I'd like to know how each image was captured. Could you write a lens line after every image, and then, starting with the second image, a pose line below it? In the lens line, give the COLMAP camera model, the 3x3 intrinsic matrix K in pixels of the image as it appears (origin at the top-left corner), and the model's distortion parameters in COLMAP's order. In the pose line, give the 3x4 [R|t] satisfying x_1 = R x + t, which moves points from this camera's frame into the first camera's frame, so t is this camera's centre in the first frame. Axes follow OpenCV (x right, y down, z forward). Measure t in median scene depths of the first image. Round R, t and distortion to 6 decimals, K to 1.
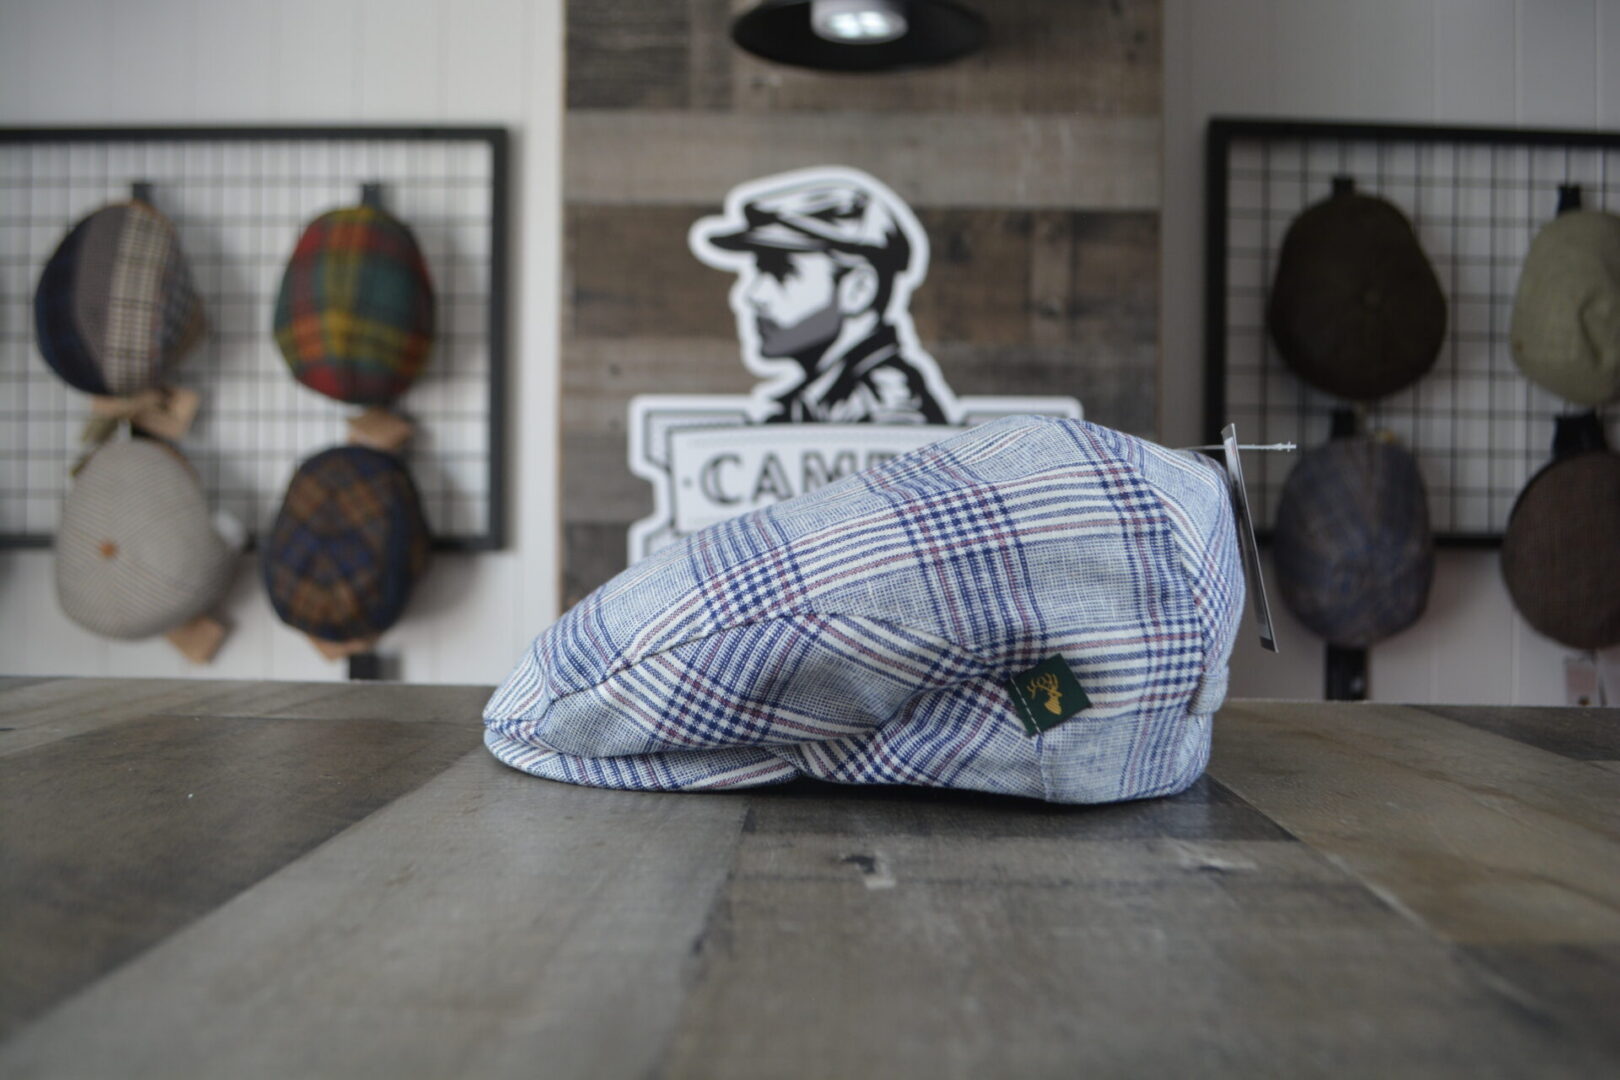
lens RADIAL K [[1433.3, 0, 810.0], [0, 1433.3, 540.0], [0, 0, 1]] dist [-0.038461, -0.005823]
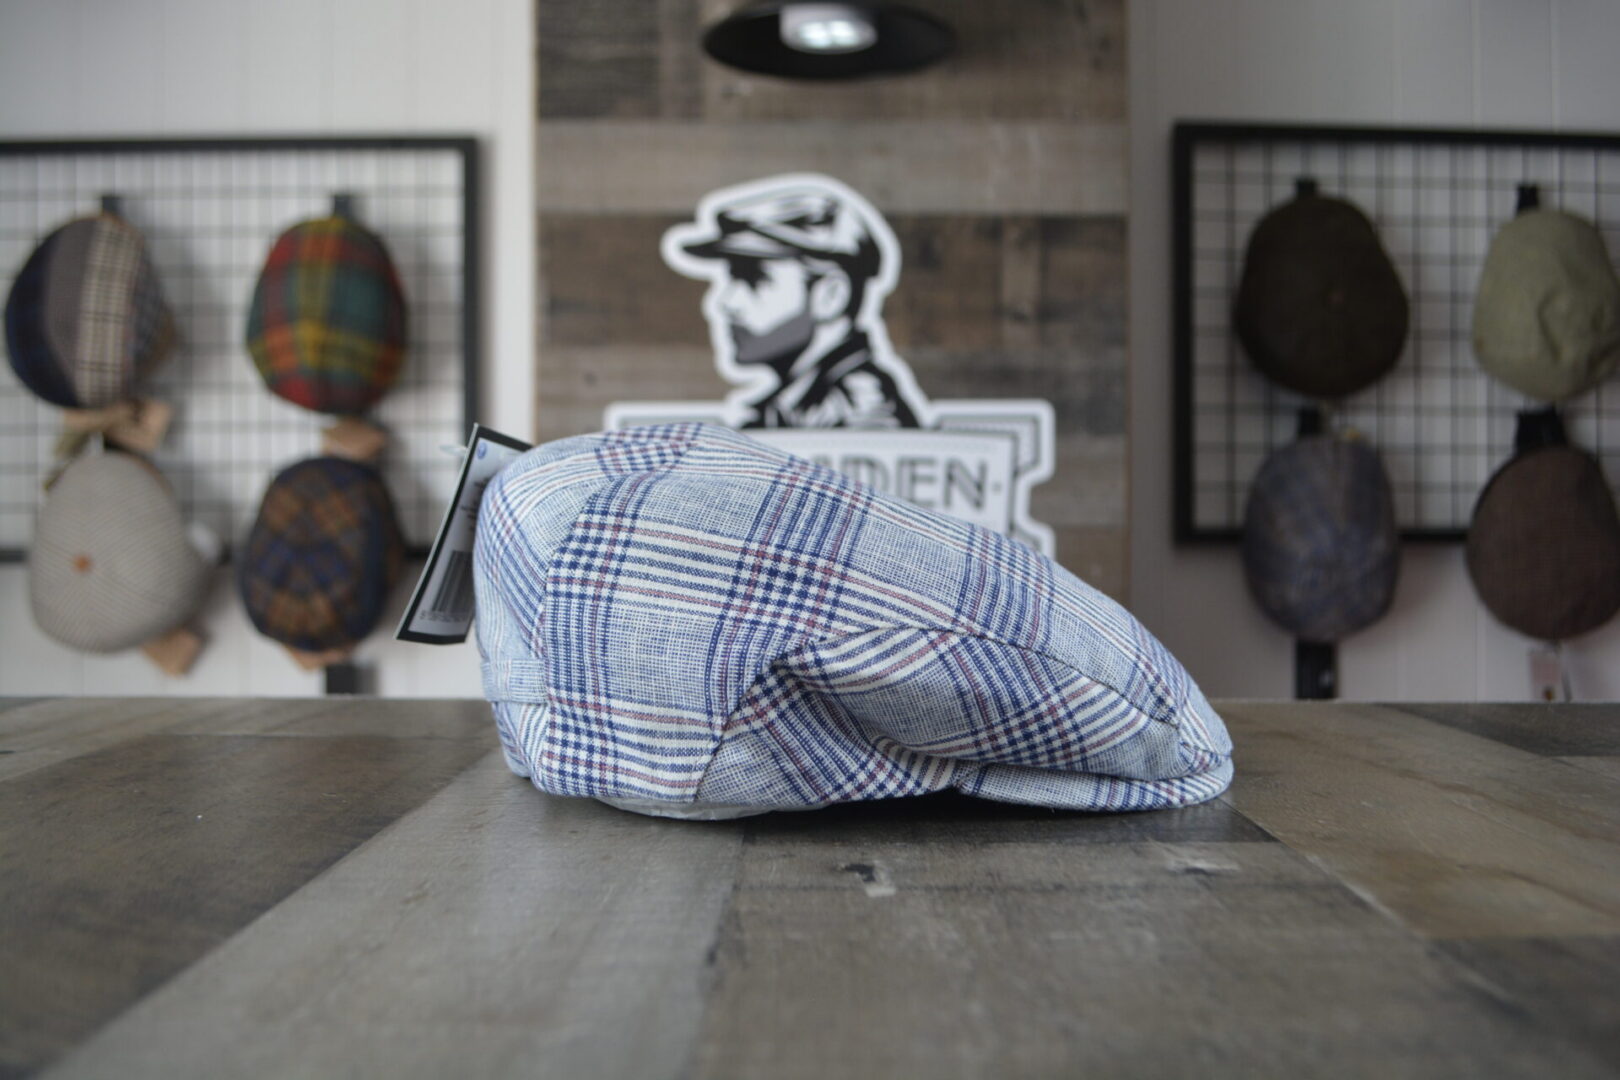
lens RADIAL K [[1433.3, 0, 810.0], [0, 1433.3, 540.0], [0, 0, 1]] dist [-0.038461, -0.005823]
pose [[0.999677, -0.013808, 0.021327, -0.019188], [0.013800, 0.999905, 0.000508, -0.015111], [-0.021332, -0.000213, 0.999772, -0.034287]]
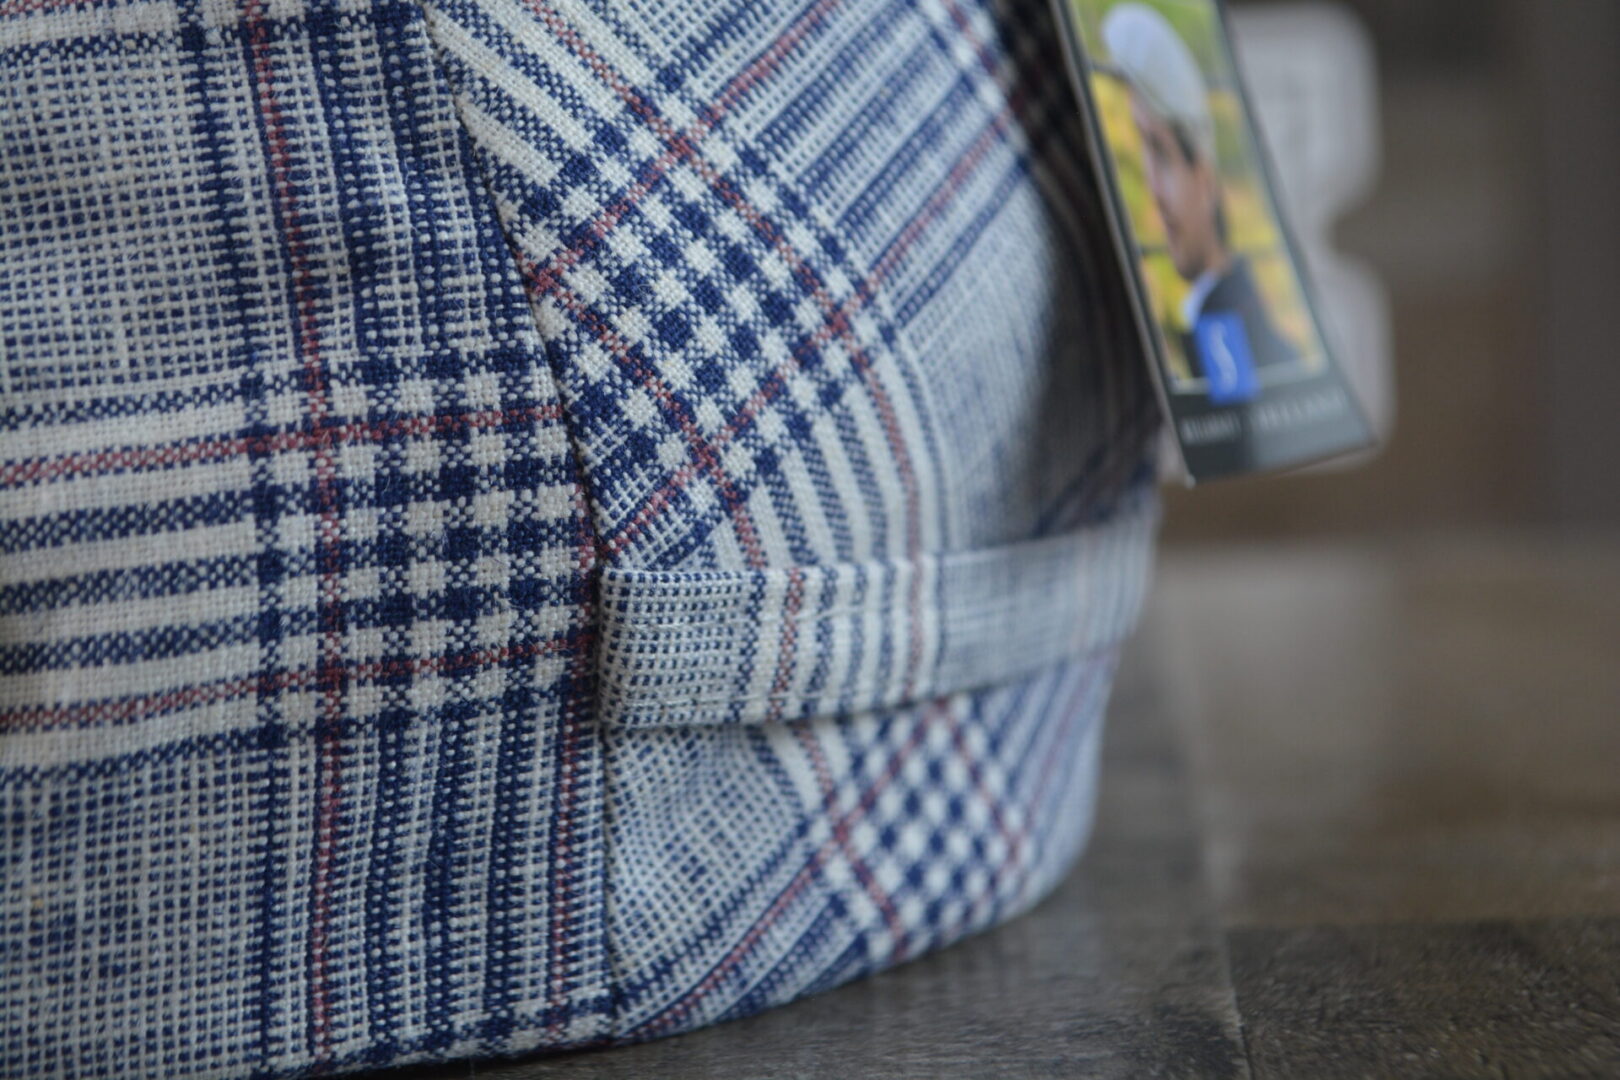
lens RADIAL K [[2737.8, 0, 810.0], [0, 2737.8, 540.0], [0, 0, 1]] dist [0.036149, 0.056879]
pose [[0.955373, -0.060689, -0.289100, 0.450009], [0.074089, 0.996615, 0.035626, 0.074151], [0.285959, -0.055456, 0.956636, 0.555196]]
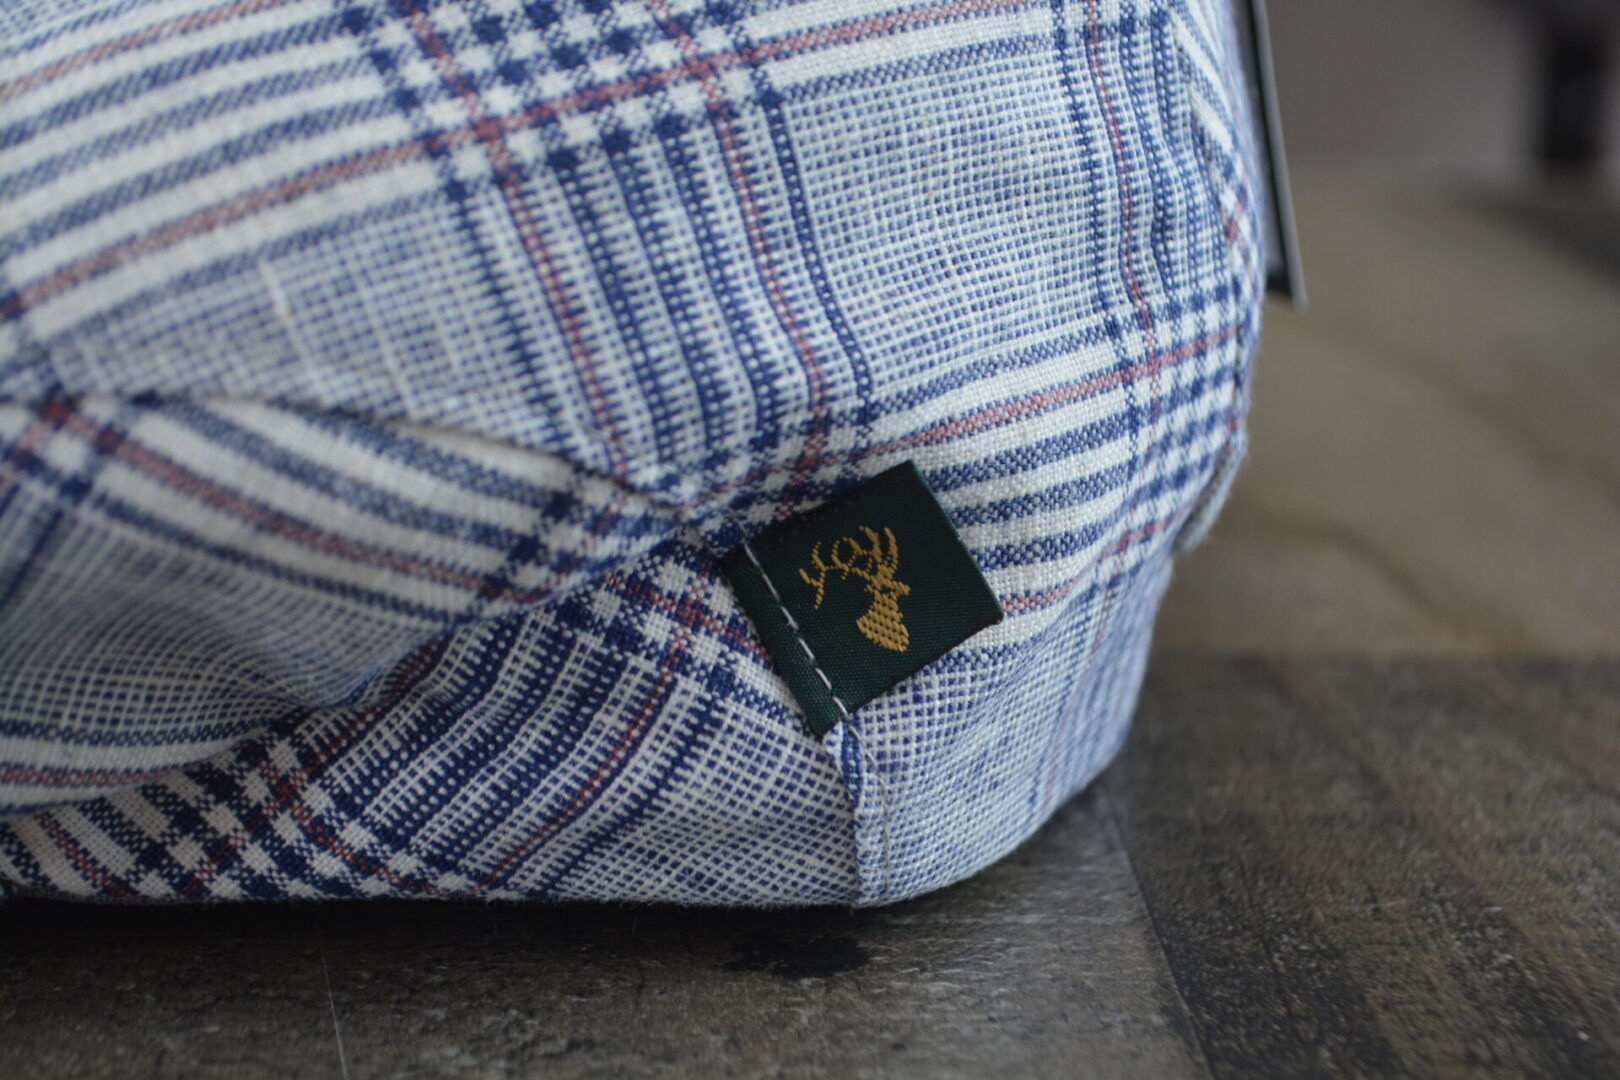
lens RADIAL K [[2737.8, 0, 810.0], [0, 2737.8, 540.0], [0, 0, 1]] dist [0.036149, 0.056879]
pose [[0.915418, -0.103607, 0.388941, -0.067565], [-0.005591, 0.962937, 0.269669, -0.057131], [-0.402466, -0.249034, 0.880911, 0.468926]]
